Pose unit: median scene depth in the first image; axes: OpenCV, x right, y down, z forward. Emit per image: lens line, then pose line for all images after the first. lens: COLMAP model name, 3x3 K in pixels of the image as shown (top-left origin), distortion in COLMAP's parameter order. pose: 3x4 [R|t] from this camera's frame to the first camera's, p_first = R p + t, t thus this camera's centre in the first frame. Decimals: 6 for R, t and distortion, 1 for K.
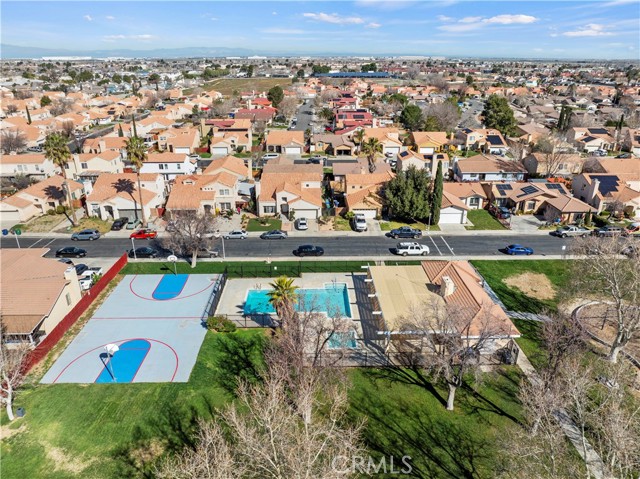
lens RADIAL K [[448.4, 0, 320.0], [0, 448.4, 239.5], [0, 0, 1]] dist [-0.040620, 0.006058]
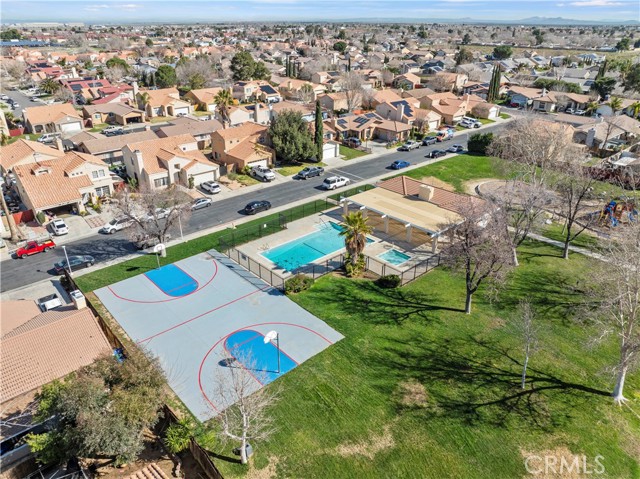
lens RADIAL K [[448.4, 0, 320.0], [0, 448.4, 239.5], [0, 0, 1]] dist [-0.040620, 0.006058]
pose [[0.759404, -0.287431, 0.583686, -0.447795], [0.246766, 0.957337, 0.150377, -0.016574], [-0.602007, 0.029837, 0.797933, 0.147418]]
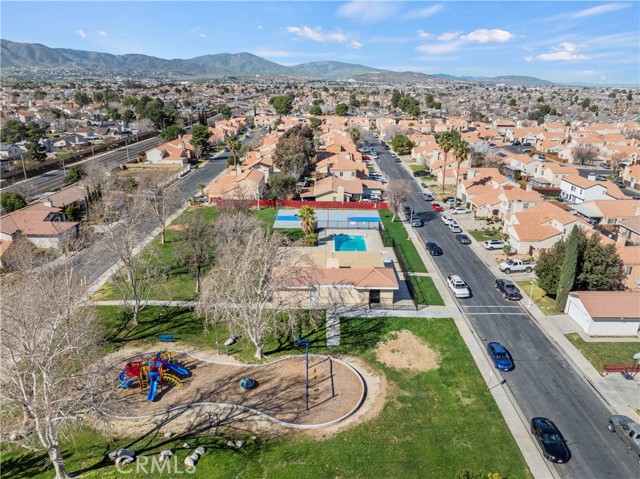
lens RADIAL K [[449.9, 0, 320.0], [0, 449.9, 239.5], [0, 0, 1]] dist [-0.056762, 0.003602]
pose [[-0.040044, 0.327760, -0.943912, 0.952791], [-0.384447, 0.866894, 0.317326, -0.221812], [0.922278, 0.375591, 0.091293, 0.558423]]
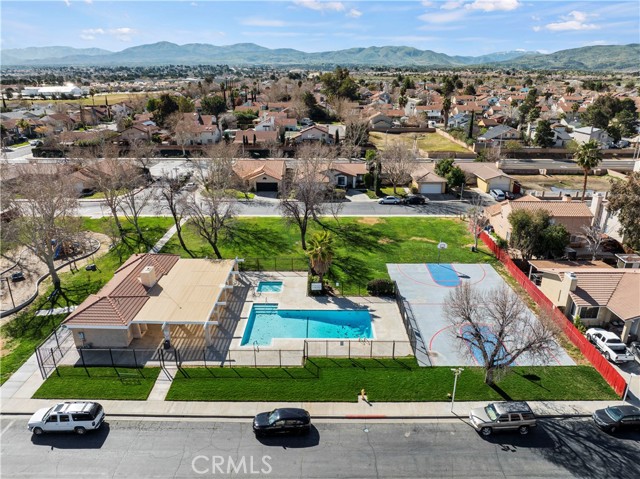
lens RADIAL K [[448.4, 0, 320.0], [0, 448.4, 239.5], [0, 0, 1]] dist [-0.040620, 0.006058]
pose [[-0.999599, -0.013660, 0.024790, -0.064350], [0.006665, 0.737622, 0.675181, -0.389389], [-0.027509, 0.675076, -0.737235, 1.092182]]
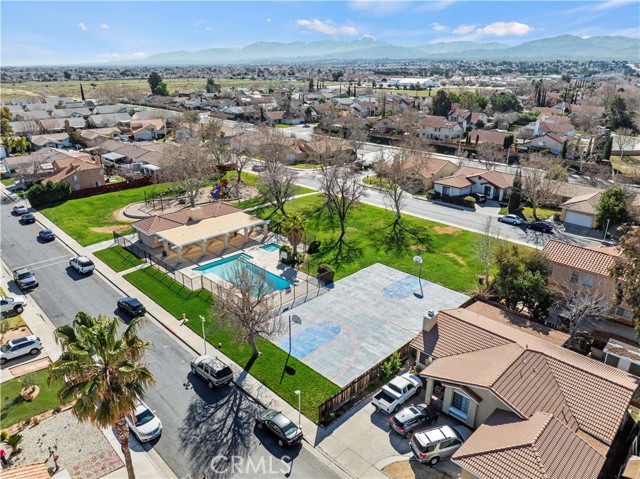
lens RADIAL K [[448.4, 0, 320.0], [0, 448.4, 239.5], [0, 0, 1]] dist [-0.040620, 0.006058]
pose [[-0.687470, -0.266639, 0.675491, -0.623541], [0.268420, 0.770990, 0.577516, -0.353511], [-0.674785, 0.578341, -0.458462, 0.954713]]
